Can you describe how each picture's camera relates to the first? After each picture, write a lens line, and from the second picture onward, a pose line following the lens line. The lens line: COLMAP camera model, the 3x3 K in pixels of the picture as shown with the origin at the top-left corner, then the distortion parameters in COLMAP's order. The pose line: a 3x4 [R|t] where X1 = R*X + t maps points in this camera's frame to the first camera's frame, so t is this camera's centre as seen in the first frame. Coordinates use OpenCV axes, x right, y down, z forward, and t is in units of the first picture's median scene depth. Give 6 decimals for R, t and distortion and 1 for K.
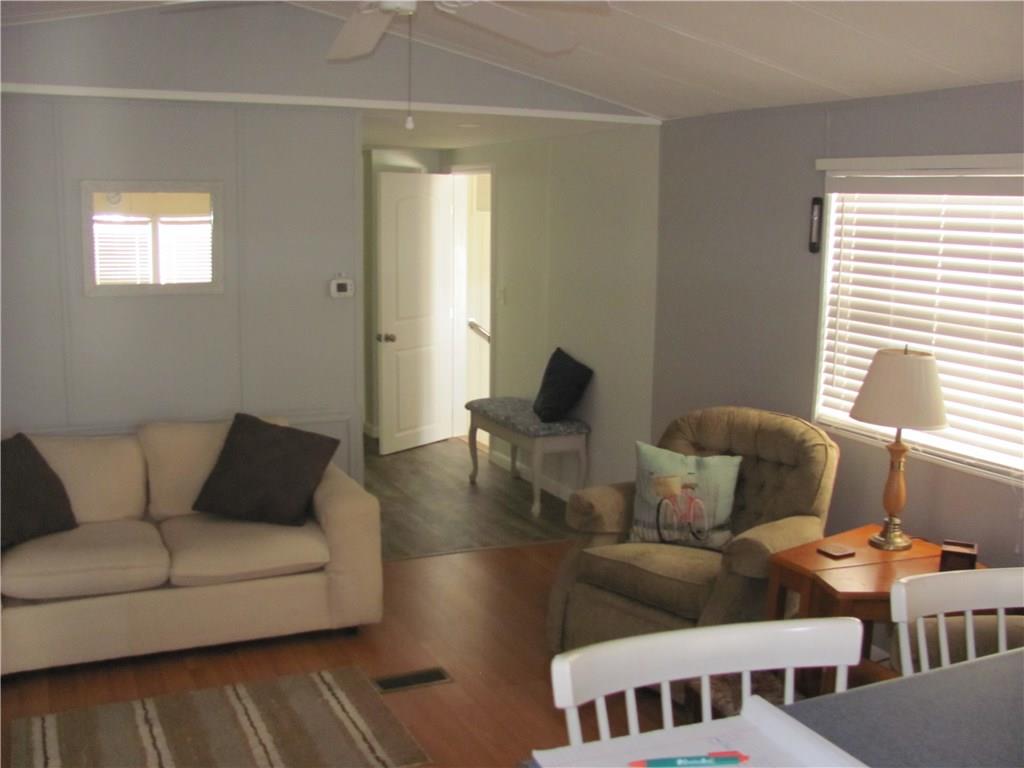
lens RADIAL K [[1076.1, 0, 536.5], [0, 1076.1, 383.9], [0, 0, 1]] dist [-0.197893, 0.200956]
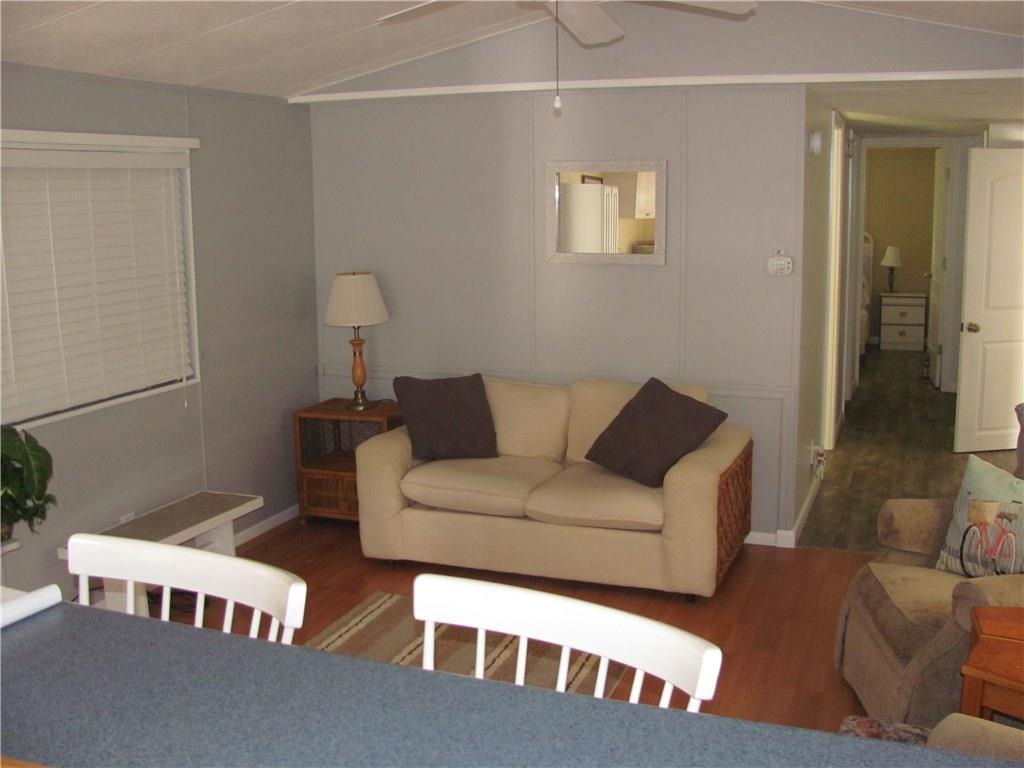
lens RADIAL K [[1076.1, 0, 536.5], [0, 1076.1, 383.9], [0, 0, 1]] dist [-0.197893, 0.200956]
pose [[0.691561, 0.103922, -0.714803, 0.453966], [-0.093355, 0.994156, 0.054216, -0.015330], [0.716260, 0.029236, 0.697221, 0.179091]]
